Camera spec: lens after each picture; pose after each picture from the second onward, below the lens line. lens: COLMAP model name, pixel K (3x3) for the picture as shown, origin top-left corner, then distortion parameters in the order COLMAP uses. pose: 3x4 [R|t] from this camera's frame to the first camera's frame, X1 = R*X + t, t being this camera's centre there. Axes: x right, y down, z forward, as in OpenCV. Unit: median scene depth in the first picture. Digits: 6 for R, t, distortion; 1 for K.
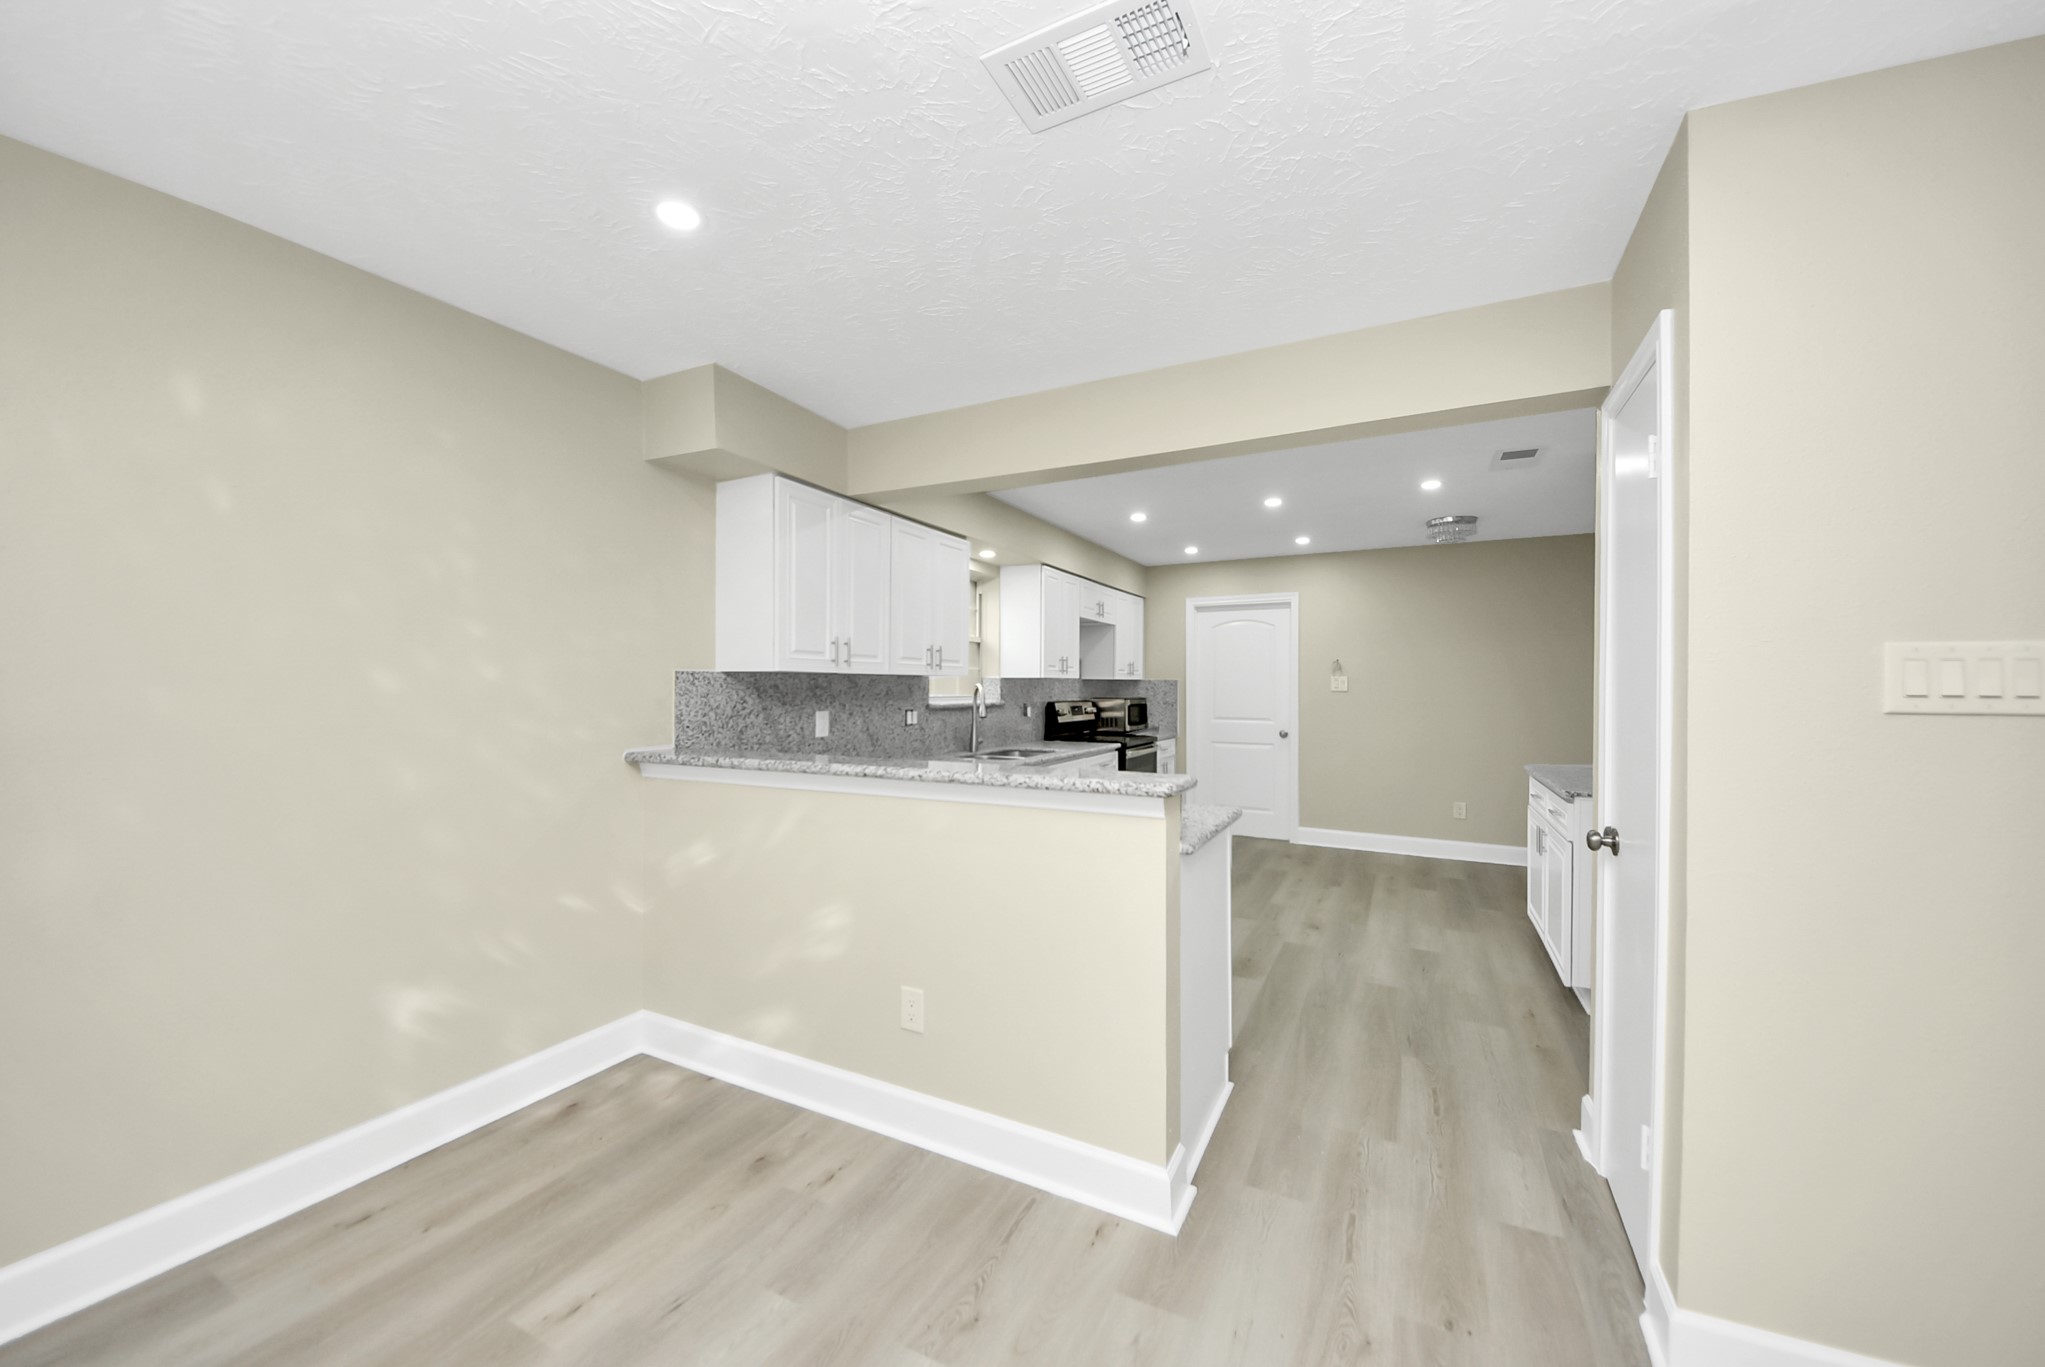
lens RADIAL K [[735.2, 0, 992.5], [0, 735.2, 685.4], [0, 0, 1]] dist [0.002668, -0.003460]
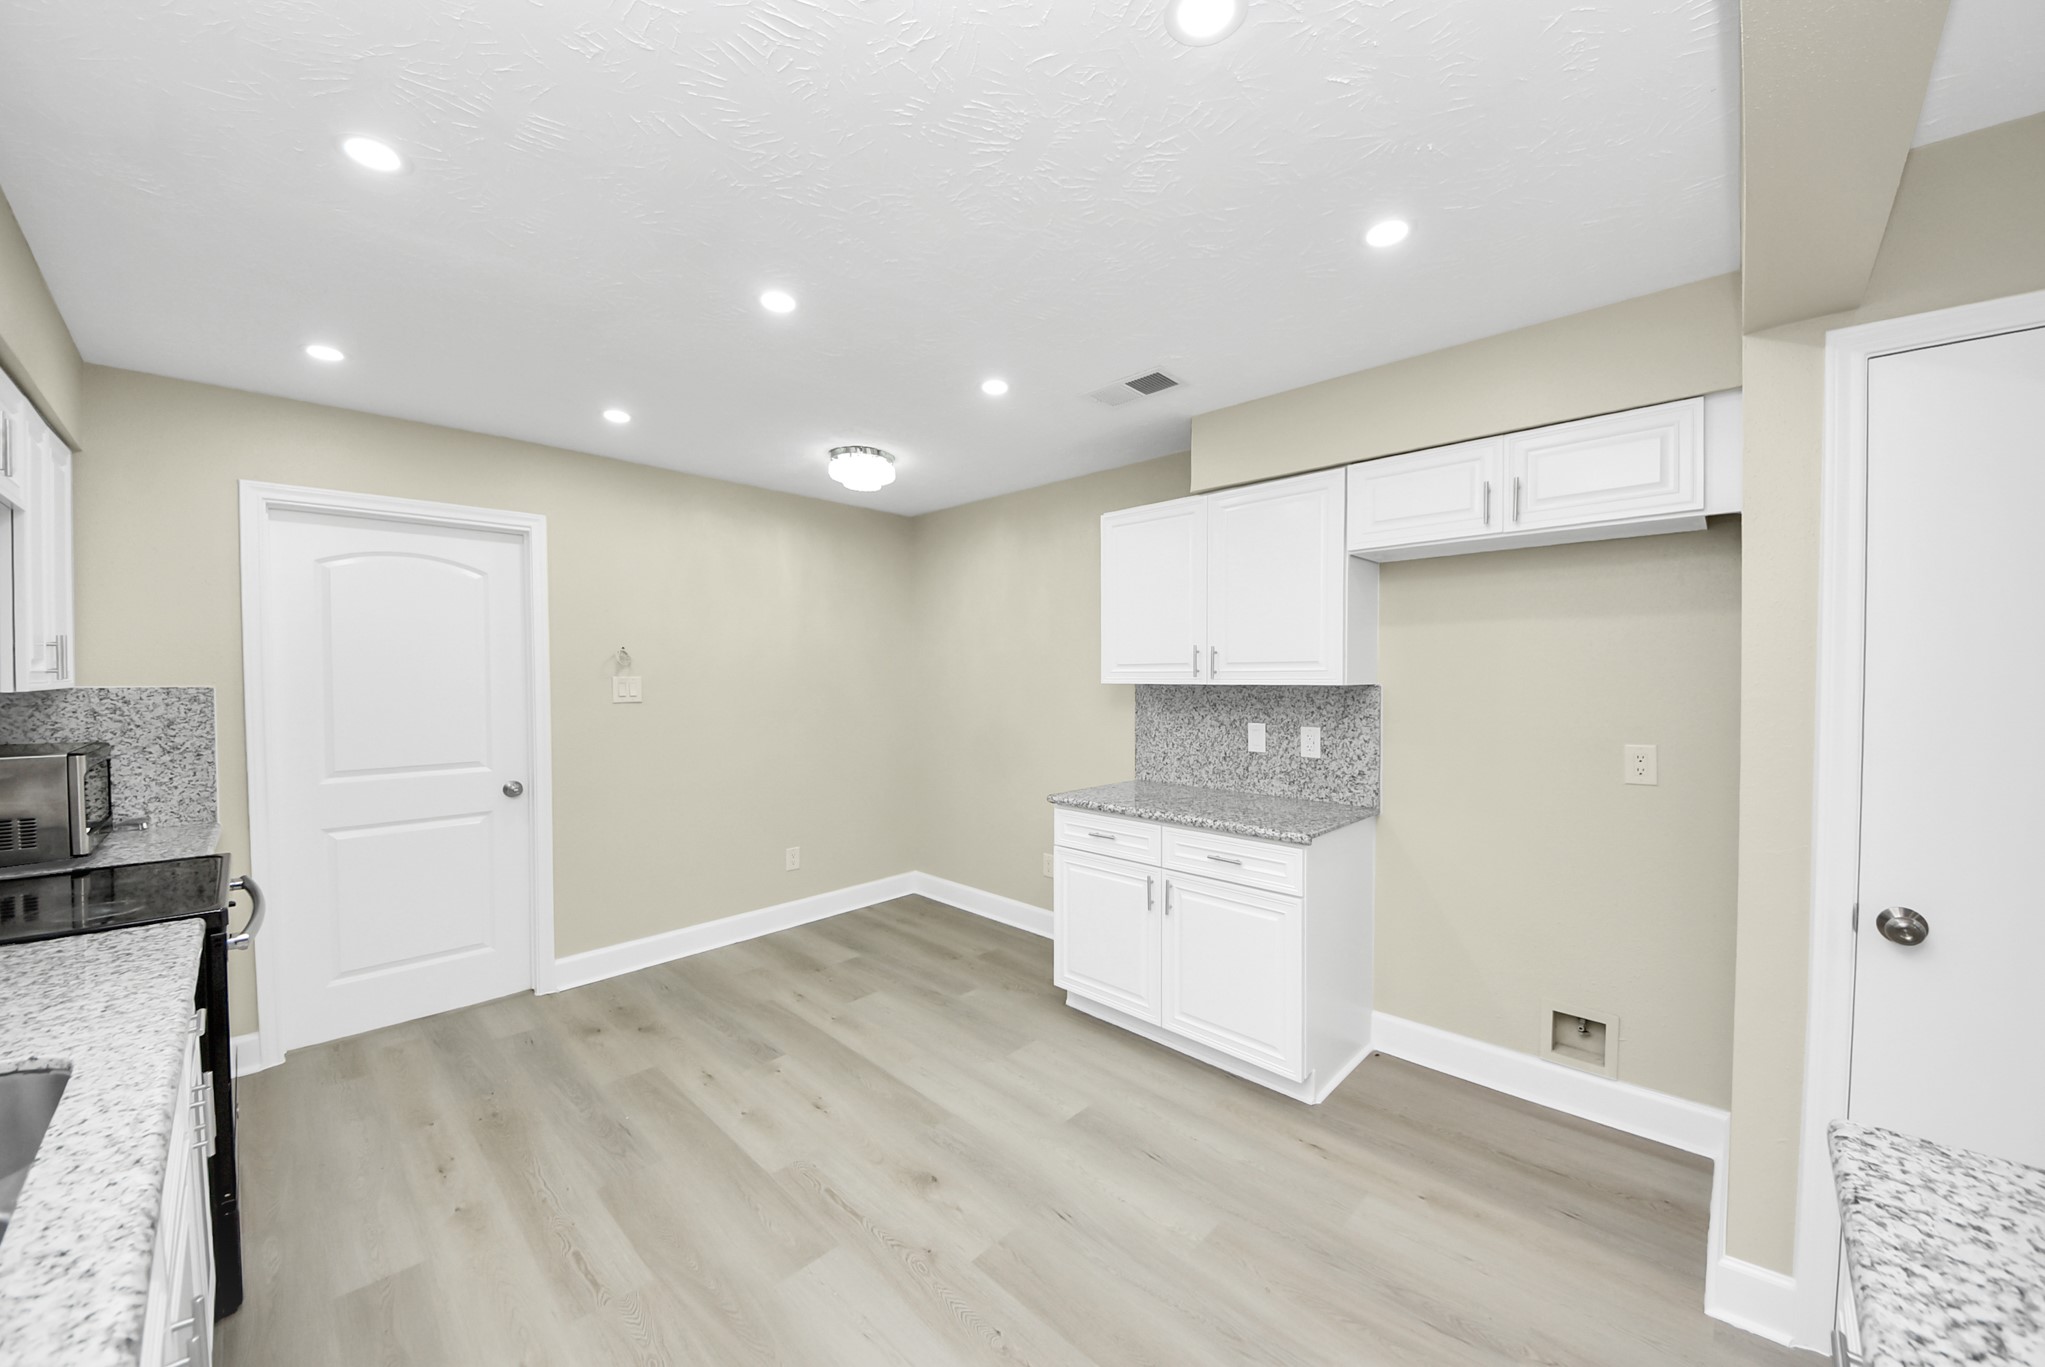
lens RADIAL K [[735.2, 0, 1046.4], [0, 735.2, 690.4], [0, 0, 1]] dist [0.002668, -0.003460]
pose [[0.231870, -0.025395, 0.972415, -0.024878], [0.000625, 0.999663, 0.025957, -0.018505], [-0.972747, -0.005411, 0.231807, 0.590534]]
